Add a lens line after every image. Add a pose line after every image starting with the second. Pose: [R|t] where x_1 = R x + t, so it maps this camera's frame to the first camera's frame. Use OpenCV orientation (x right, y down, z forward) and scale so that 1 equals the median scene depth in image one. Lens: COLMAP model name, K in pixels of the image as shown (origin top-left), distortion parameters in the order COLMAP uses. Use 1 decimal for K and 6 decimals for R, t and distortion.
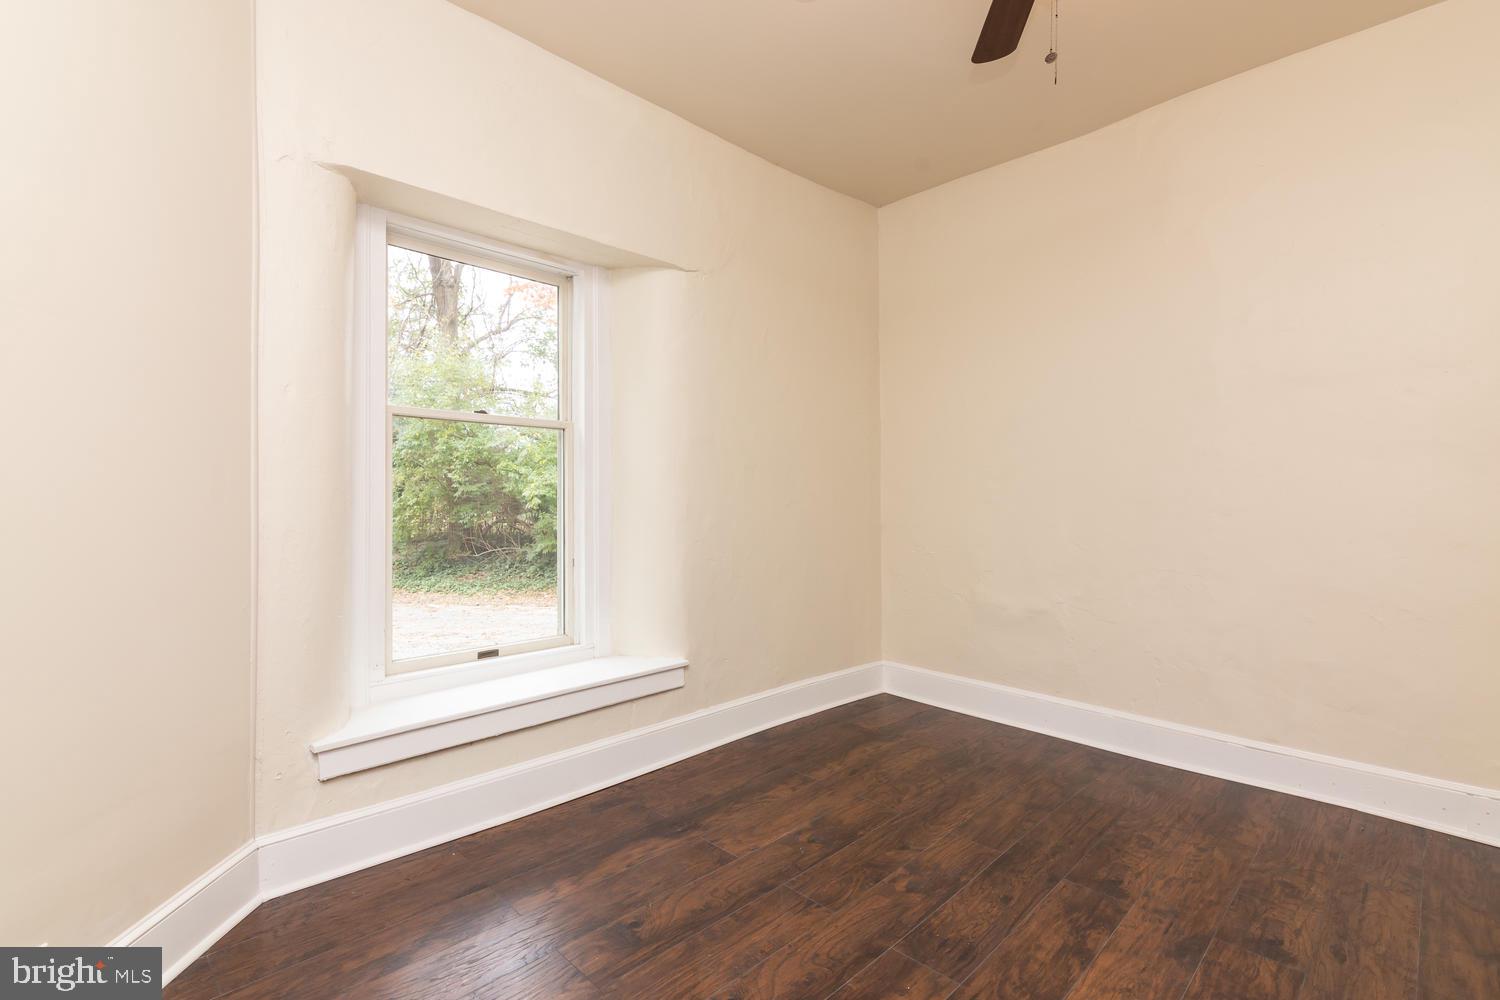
lens RADIAL K [[708.4, 0, 750.0], [0, 708.4, 500.0], [0, 0, 1]] dist [0.000847, -0.000652]
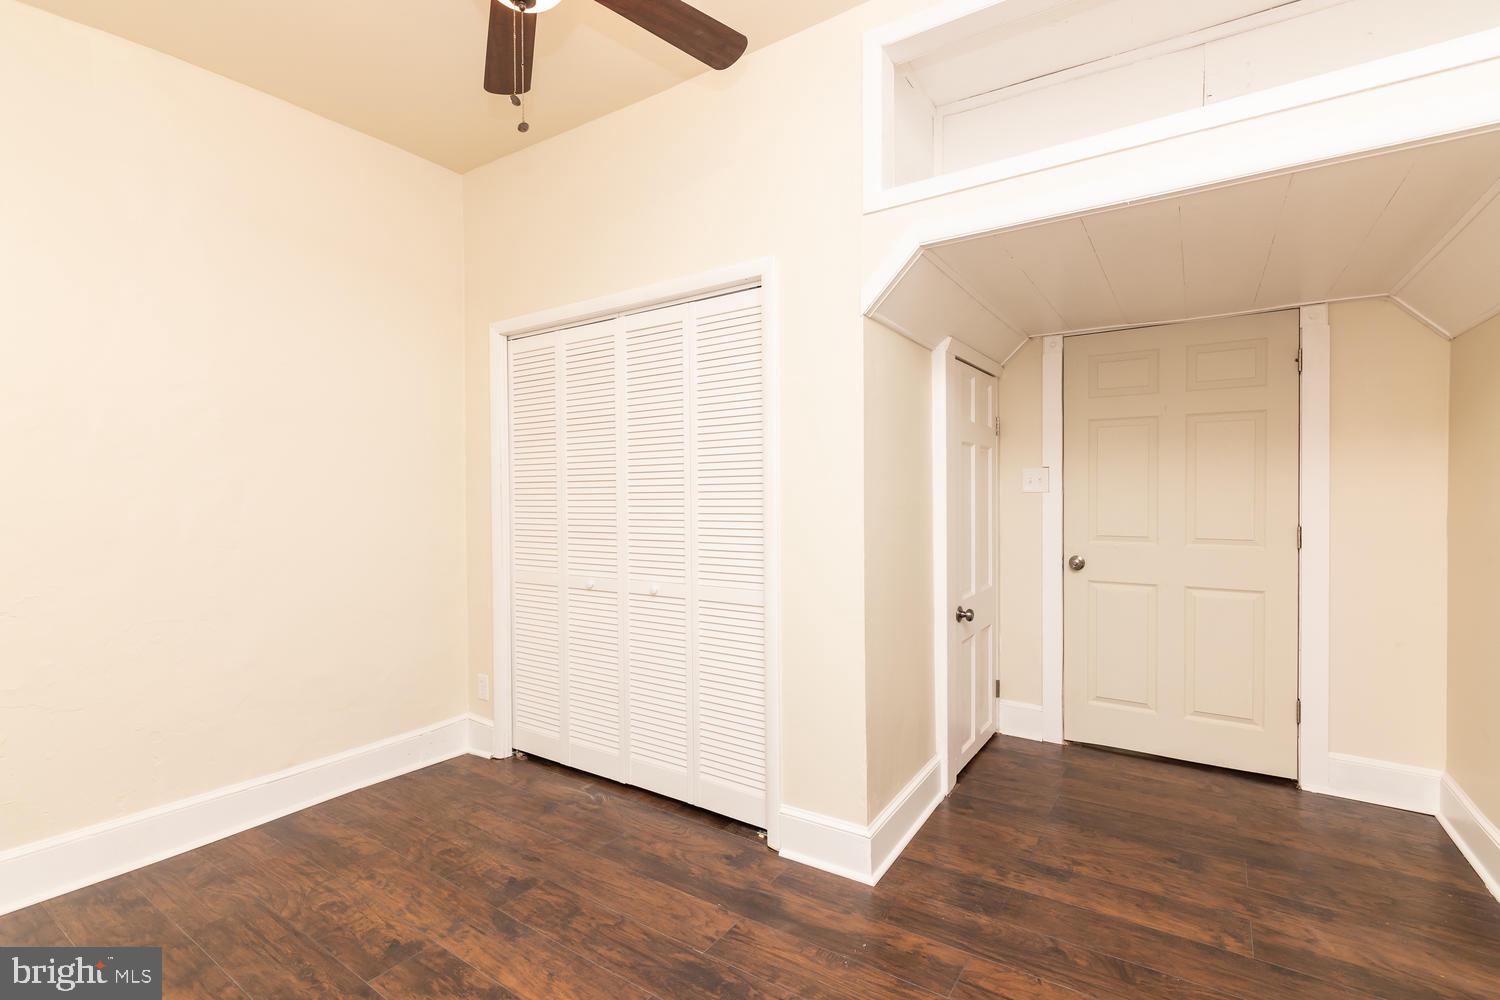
lens RADIAL K [[684.2, 0, 750.0], [0, 684.2, 500.0], [0, 0, 1]] dist [-0.000803, 0.000166]
pose [[-0.191391, -0.012104, 0.981439, -0.422360], [0.019429, 0.999681, 0.016117, -0.053358], [-0.981322, 0.022153, -0.191095, 0.637308]]
